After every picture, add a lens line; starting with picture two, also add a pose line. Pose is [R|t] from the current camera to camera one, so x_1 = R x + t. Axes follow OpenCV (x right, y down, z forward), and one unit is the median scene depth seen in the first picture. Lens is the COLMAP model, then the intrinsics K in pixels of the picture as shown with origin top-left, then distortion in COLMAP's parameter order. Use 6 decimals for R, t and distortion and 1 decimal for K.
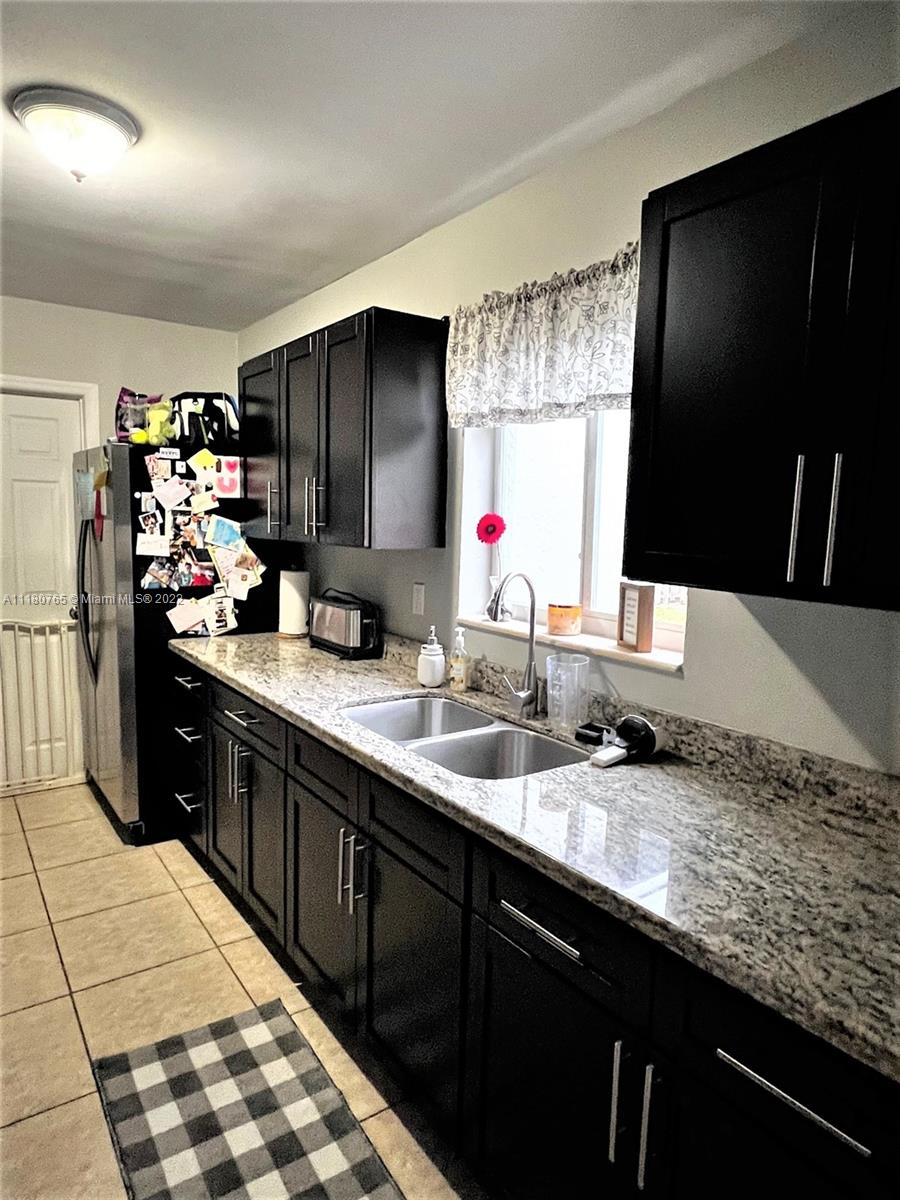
lens RADIAL K [[735.6, 0, 444.2], [0, 735.6, 601.8], [0, 0, 1]] dist [0.005540, -0.006286]
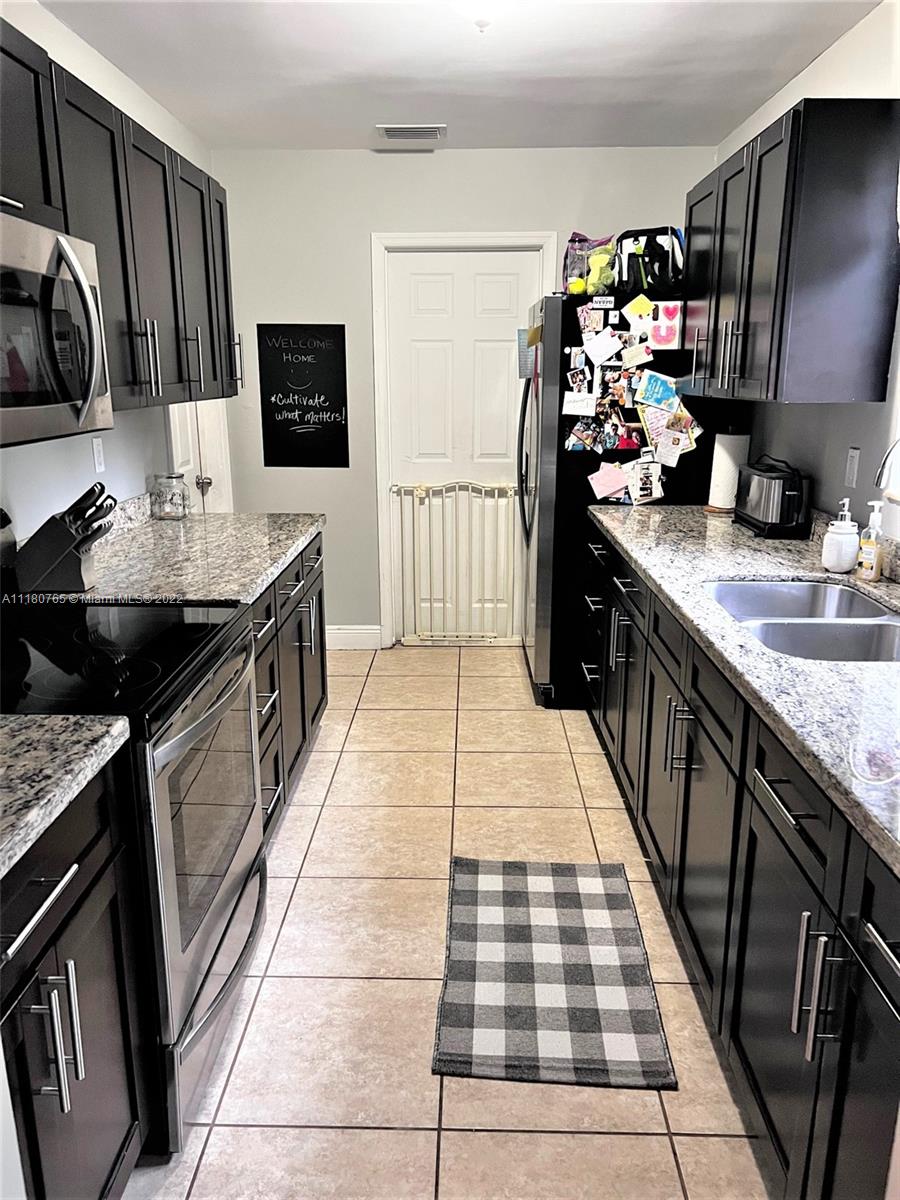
lens RADIAL K [[898.4, 0, 450.2], [0, 898.4, 600.5], [0, 0, 1]] dist [0.049230, -0.067410]
pose [[0.808725, 0.120755, -0.575657, 0.169551], [-0.049740, 0.989234, 0.137632, 0.022094], [0.586079, -0.082673, 0.806025, -0.059932]]
